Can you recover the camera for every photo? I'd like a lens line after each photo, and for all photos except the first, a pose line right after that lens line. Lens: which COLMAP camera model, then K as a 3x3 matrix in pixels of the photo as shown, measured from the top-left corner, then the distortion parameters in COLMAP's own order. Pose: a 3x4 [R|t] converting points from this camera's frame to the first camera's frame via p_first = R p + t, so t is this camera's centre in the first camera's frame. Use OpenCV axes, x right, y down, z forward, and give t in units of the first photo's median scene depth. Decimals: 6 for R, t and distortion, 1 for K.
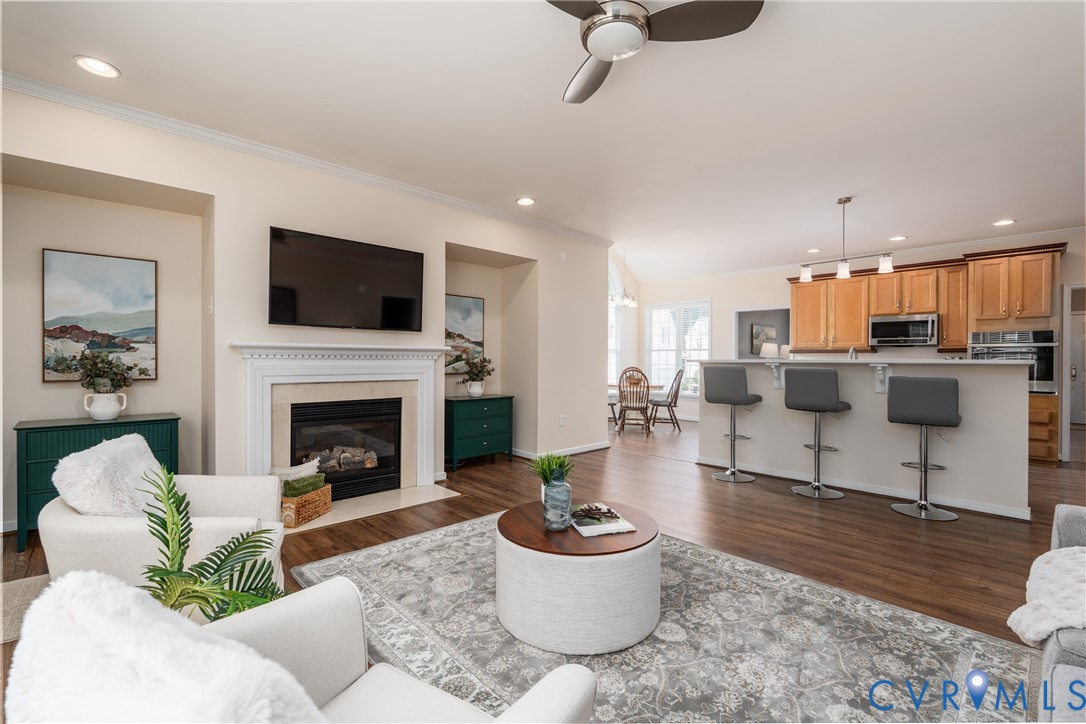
lens RADIAL K [[487.1, 0, 543.0], [0, 487.1, 362.0], [0, 0, 1]] dist [-0.000559, -0.000216]
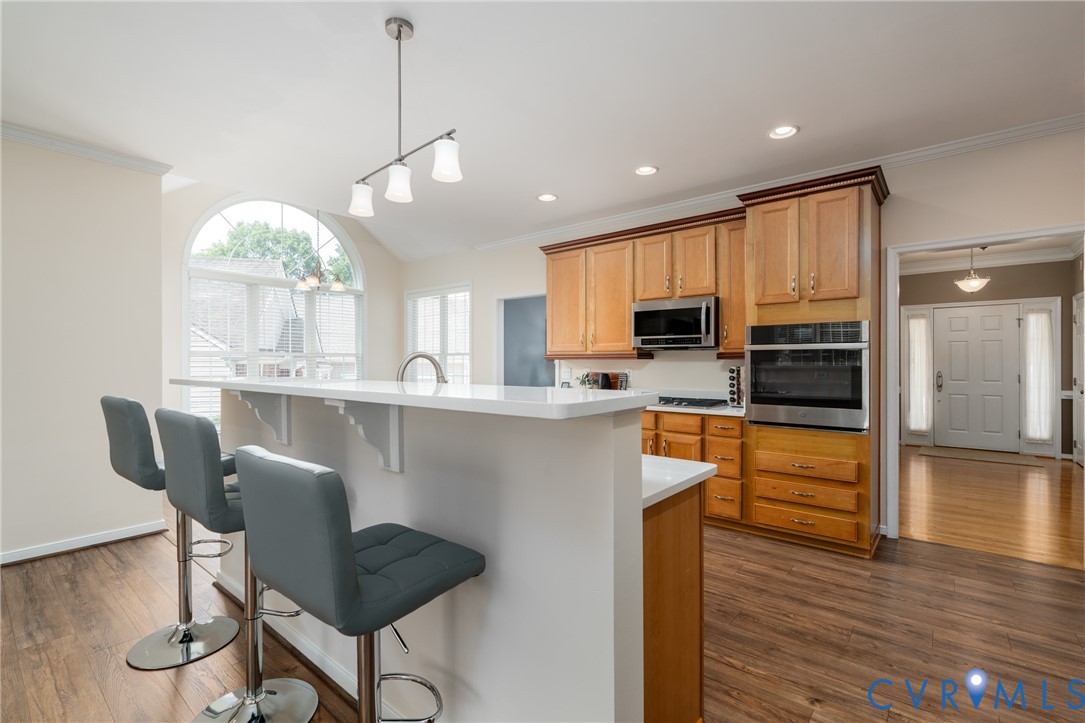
lens RADIAL K [[493.8, 0, 544.7], [0, 493.8, 363.4], [0, 0, 1]] dist [-0.000125, 0.000042]
pose [[0.992859, -0.006704, 0.119101, 0.529664], [0.006631, 0.999978, 0.001011, -0.016151], [-0.119105, -0.000214, 0.992882, 0.406160]]
